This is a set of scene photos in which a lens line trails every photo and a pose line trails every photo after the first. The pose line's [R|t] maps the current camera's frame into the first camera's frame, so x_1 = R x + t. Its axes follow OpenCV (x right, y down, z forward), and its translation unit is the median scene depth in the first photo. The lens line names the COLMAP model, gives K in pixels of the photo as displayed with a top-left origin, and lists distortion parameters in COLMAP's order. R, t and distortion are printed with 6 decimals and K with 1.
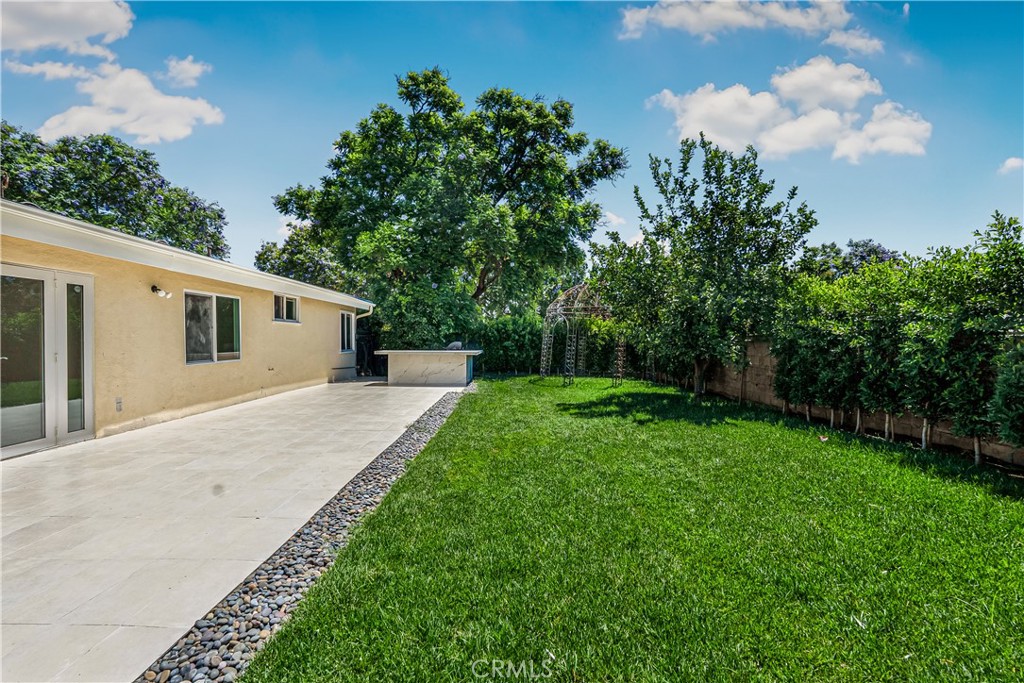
lens RADIAL K [[453.1, 0, 512.0], [0, 453.1, 341.5], [0, 0, 1]] dist [-0.001960, -0.000165]
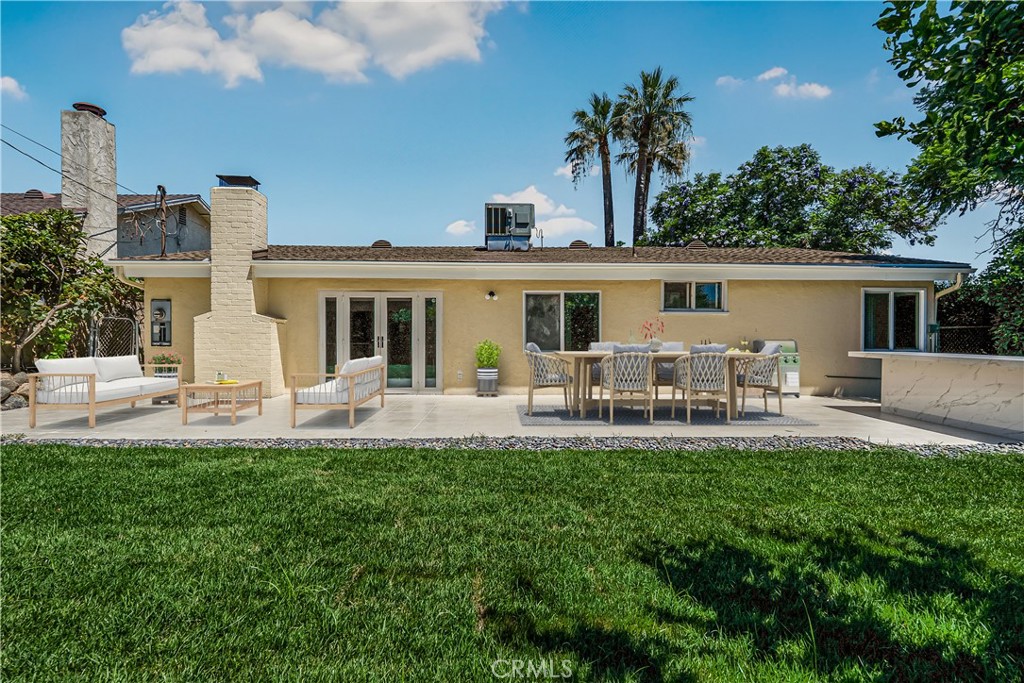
lens RADIAL K [[472.2, 0, 512.0], [0, 472.2, 341.5], [0, 0, 1]] dist [-0.002910, 0.000330]
pose [[0.015703, 0.004247, -0.999868, 0.260889], [-0.007988, 0.999960, 0.004122, 0.007844], [0.999845, 0.007922, 0.015736, 0.443185]]
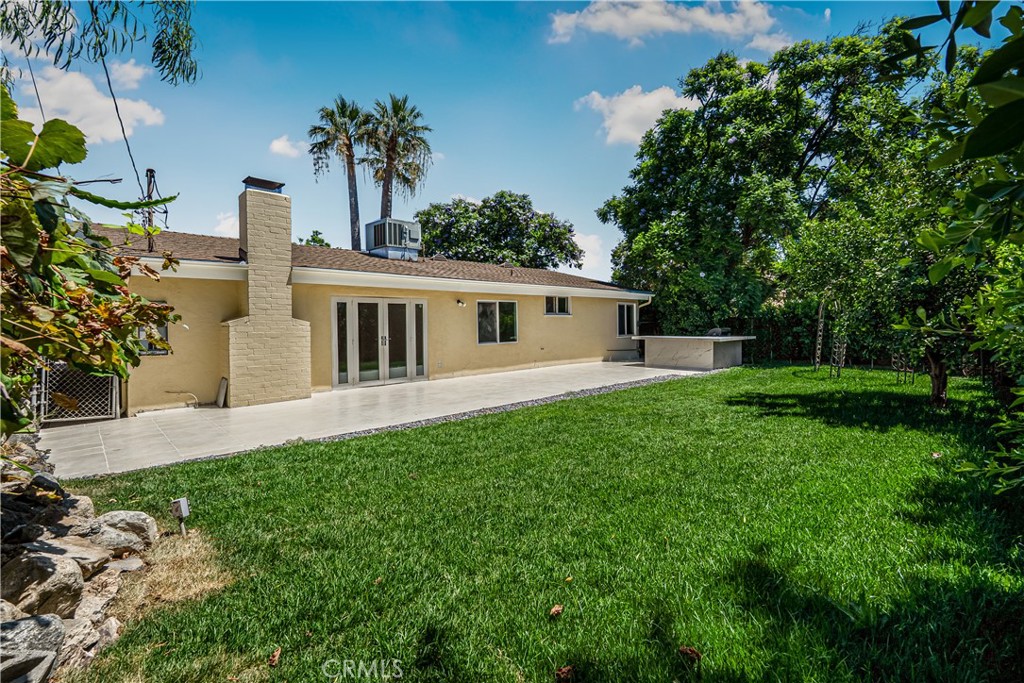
lens RADIAL K [[458.3, 0, 514.8], [0, 458.3, 334.1], [0, 0, 1]] dist [-0.000839, -0.000071]
pose [[0.686469, 0.009049, -0.727103, 0.293909], [0.008318, 0.999759, 0.020296, -0.009632], [0.727112, -0.019981, 0.686228, -0.038479]]
